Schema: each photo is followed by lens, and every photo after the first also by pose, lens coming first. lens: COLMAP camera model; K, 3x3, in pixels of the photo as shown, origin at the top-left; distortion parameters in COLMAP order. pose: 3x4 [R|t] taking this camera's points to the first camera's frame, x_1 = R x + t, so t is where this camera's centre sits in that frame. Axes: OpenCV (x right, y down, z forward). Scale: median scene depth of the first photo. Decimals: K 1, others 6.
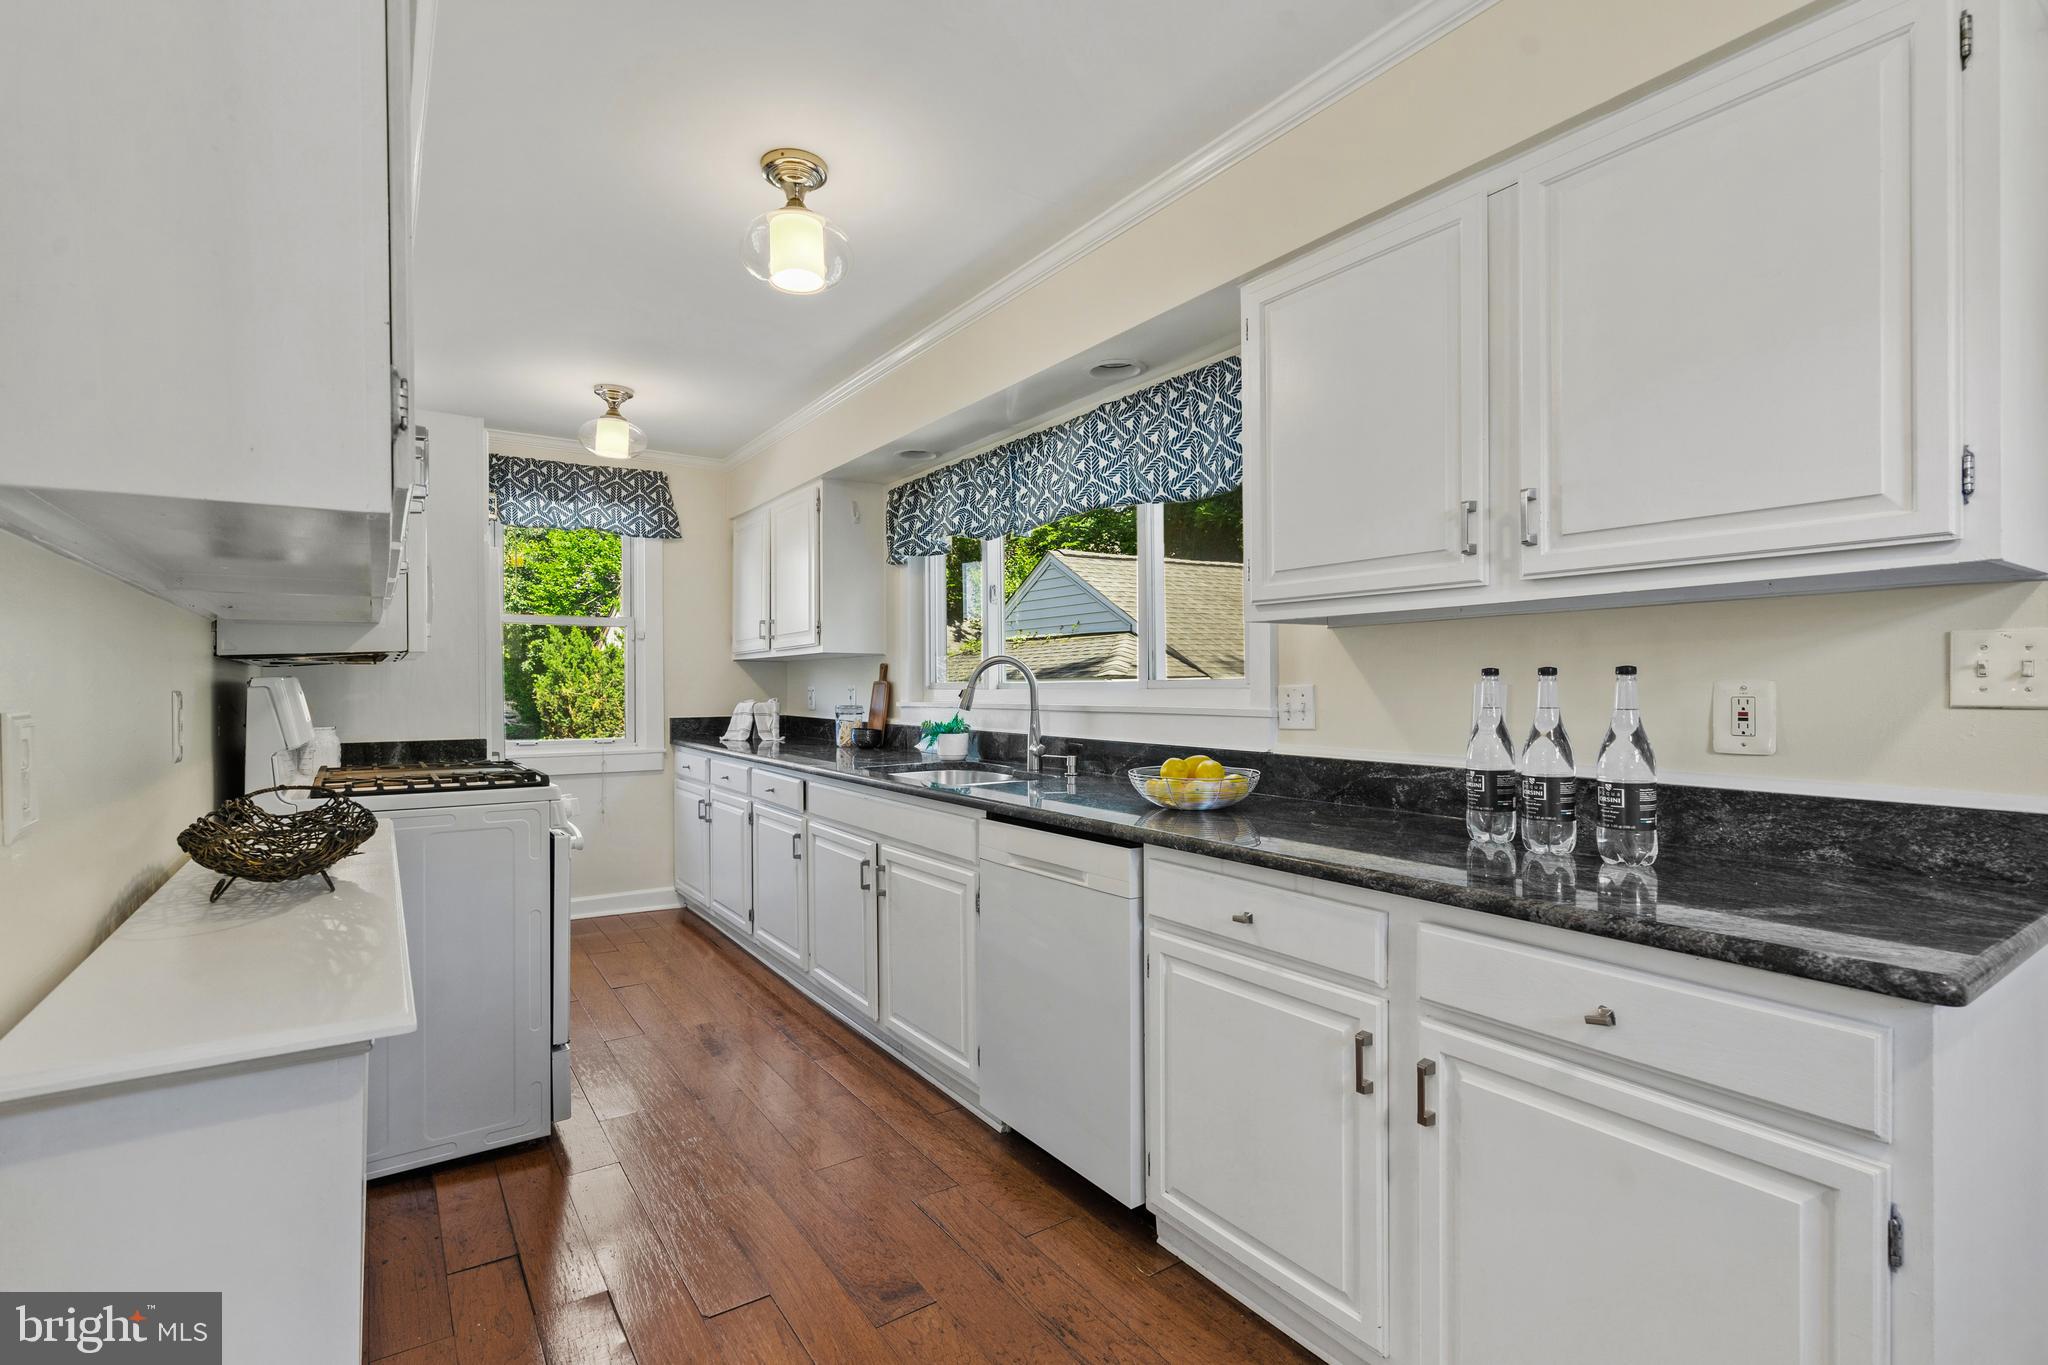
lens RADIAL K [[921.4, 0, 1017.6], [0, 921.4, 683.4], [0, 0, 1]] dist [-0.008892, 0.002679]
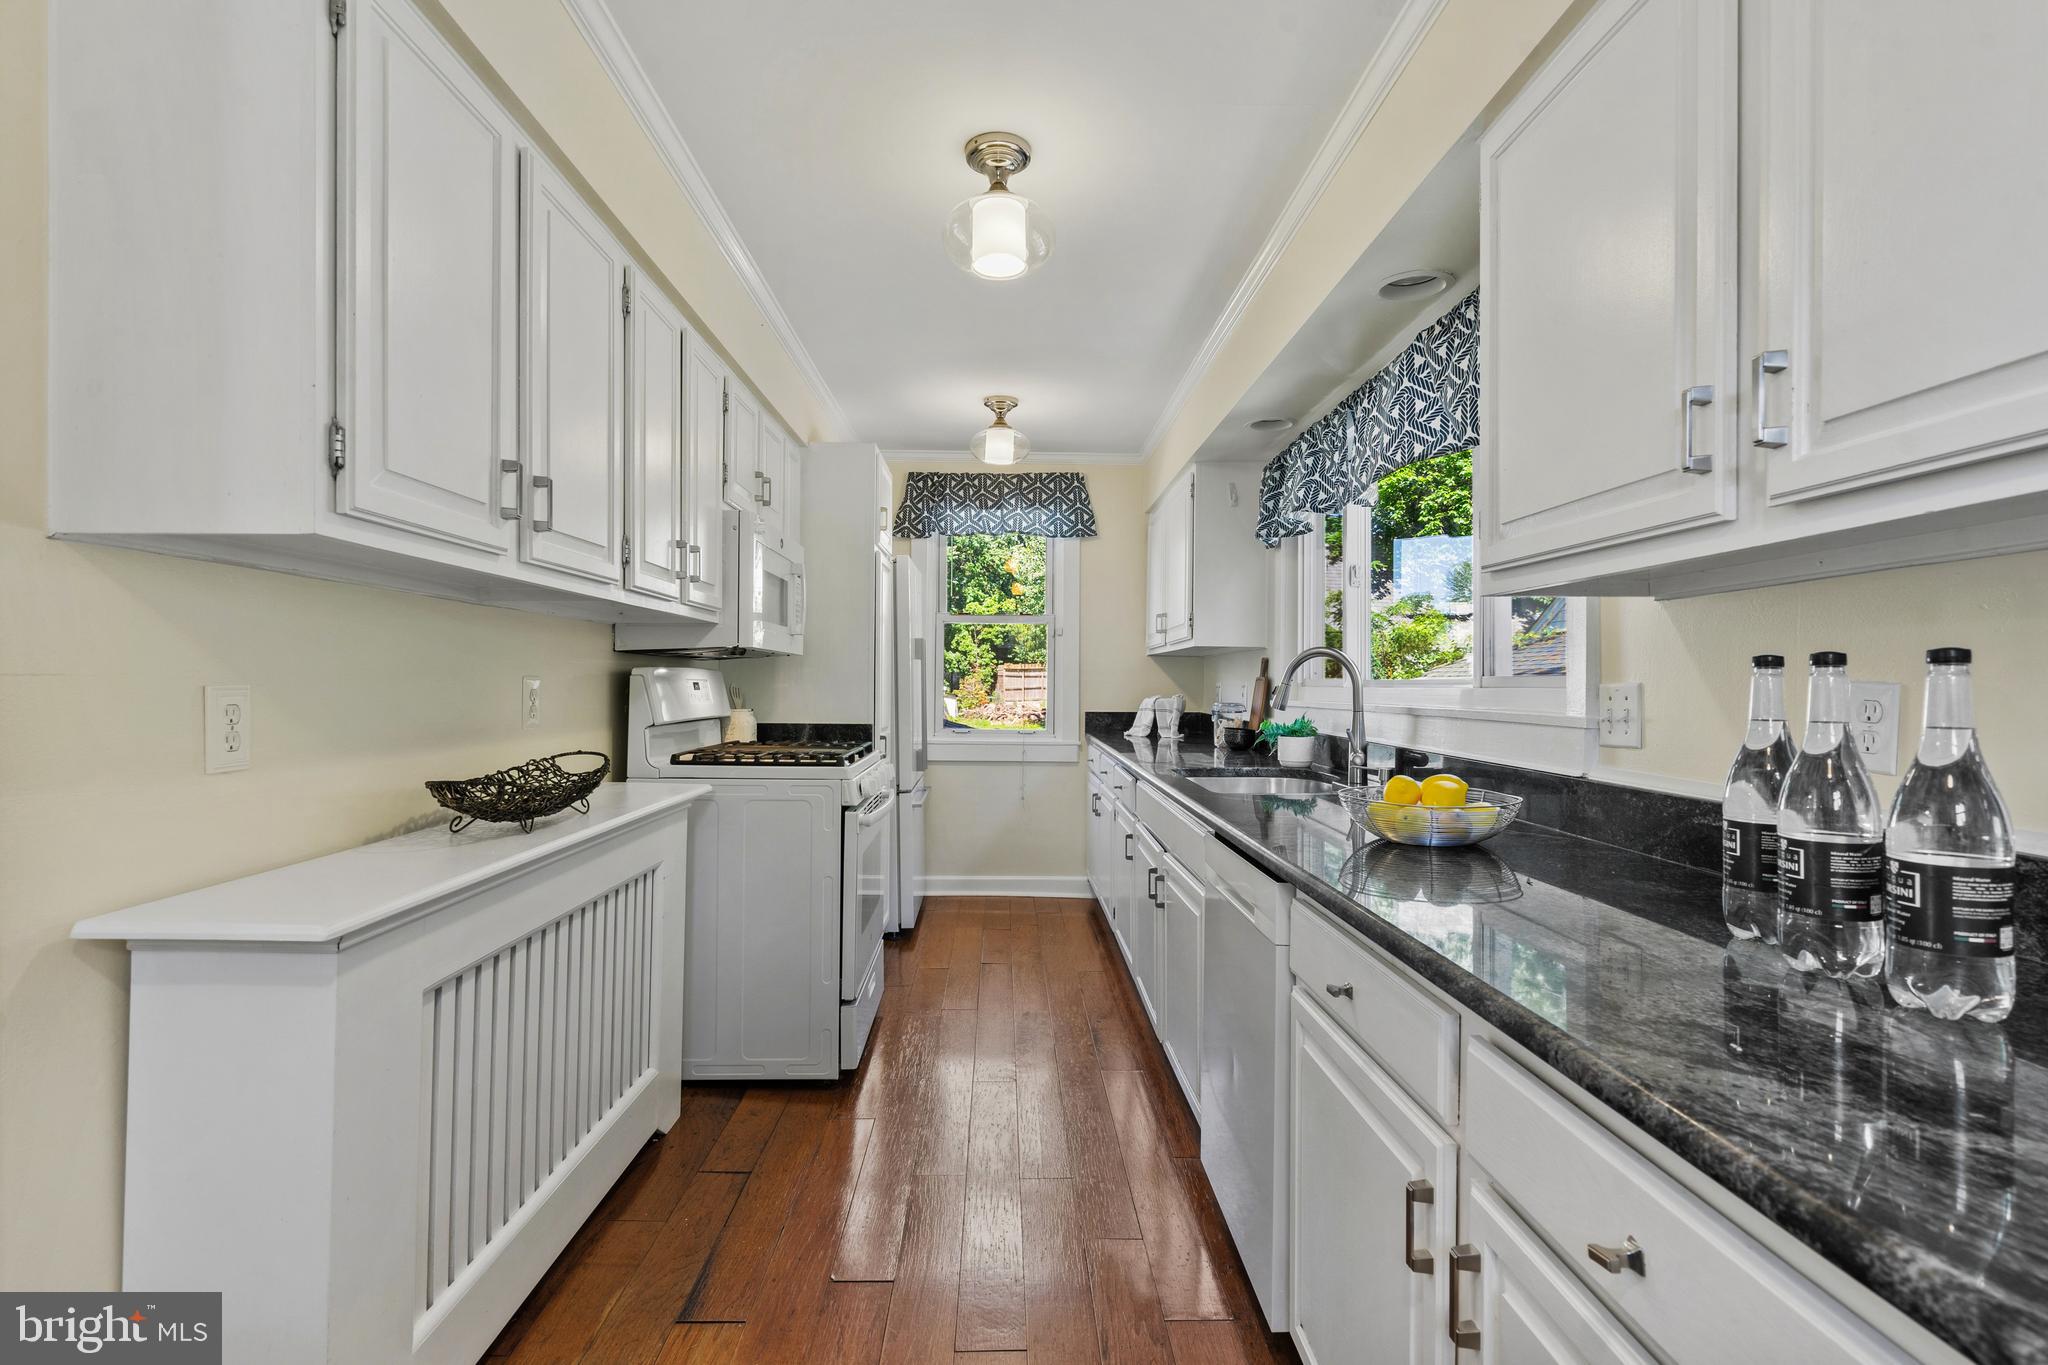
lens RADIAL K [[956.8, 0, 1026.5], [0, 956.8, 678.0], [0, 0, 1]] dist [-0.005741, -0.000173]
pose [[0.846876, 0.008945, -0.531715, 0.199393], [-0.010901, 0.999940, -0.000541, 0.001932], [0.531678, 0.006254, 0.846923, 0.092095]]
